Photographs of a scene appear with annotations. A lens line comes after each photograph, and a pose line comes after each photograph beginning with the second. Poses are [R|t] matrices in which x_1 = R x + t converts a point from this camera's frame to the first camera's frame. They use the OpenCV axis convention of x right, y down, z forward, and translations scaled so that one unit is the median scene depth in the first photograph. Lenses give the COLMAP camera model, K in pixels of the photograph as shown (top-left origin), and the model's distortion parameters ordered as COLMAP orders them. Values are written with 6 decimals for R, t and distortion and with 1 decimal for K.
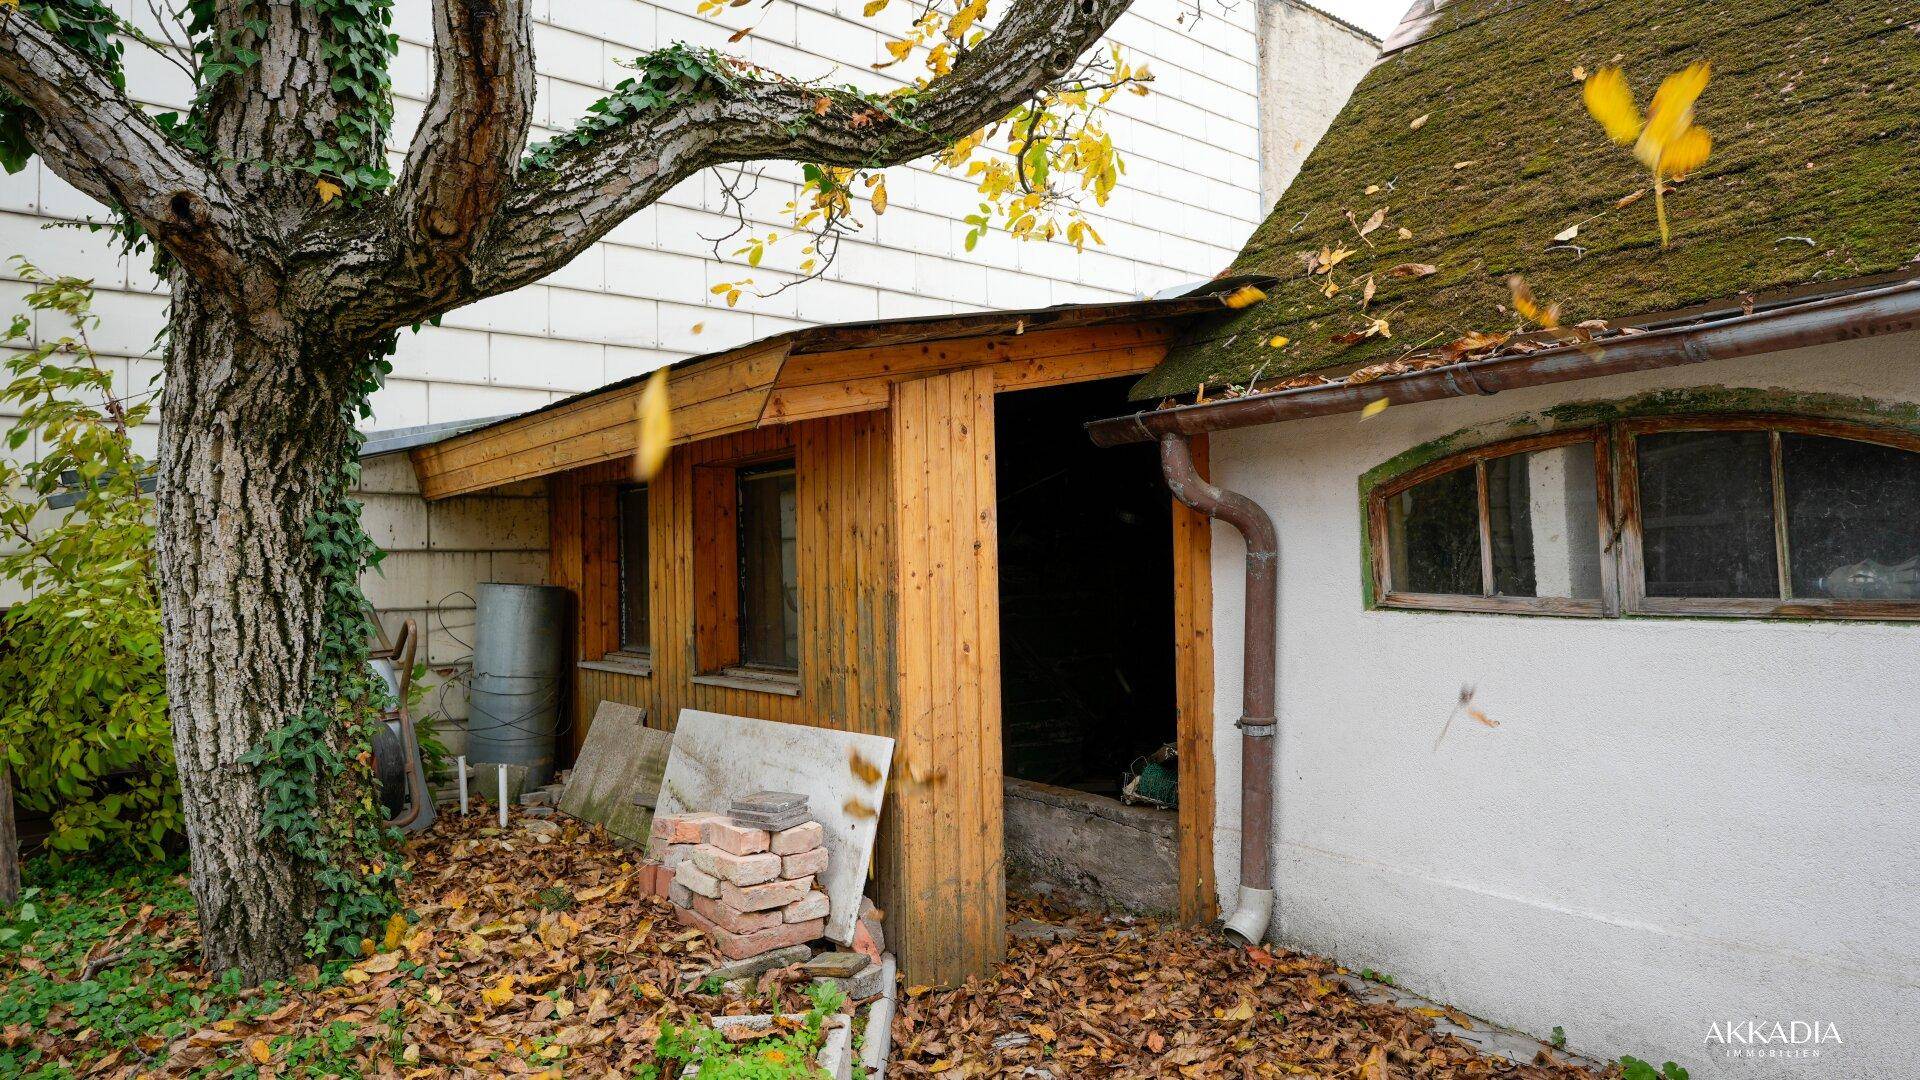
lens RADIAL K [[1267.5, 0, 960.2], [0, 1267.5, 533.8], [0, 0, 1]] dist [-0.004075, -0.001787]
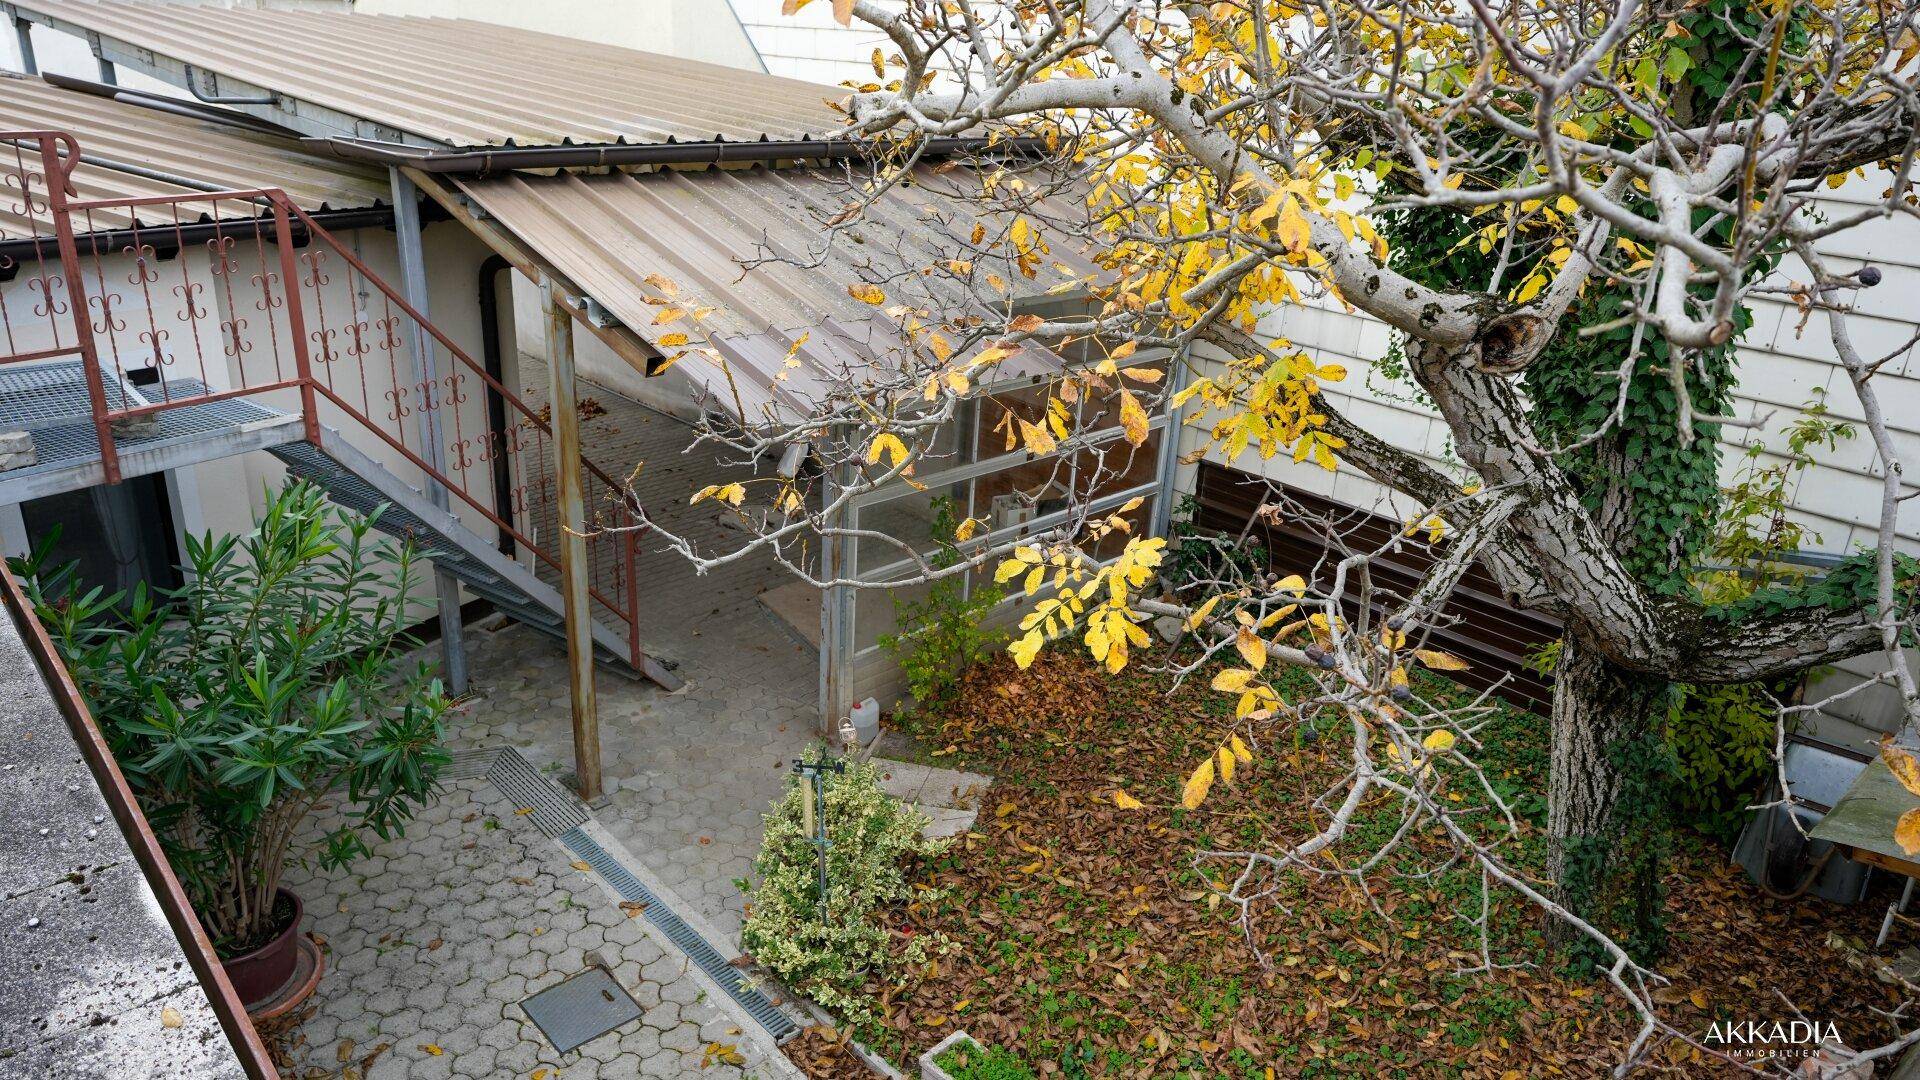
lens RADIAL K [[1267.5, 0, 957.2], [0, 1267.5, 537.9], [0, 0, 1]] dist [-0.004075, -0.001787]
pose [[0.032013, 0.394635, -0.918280, 0.860438], [-0.004715, 0.918800, 0.394695, -0.905357], [0.999476, -0.008305, 0.031275, 0.116423]]
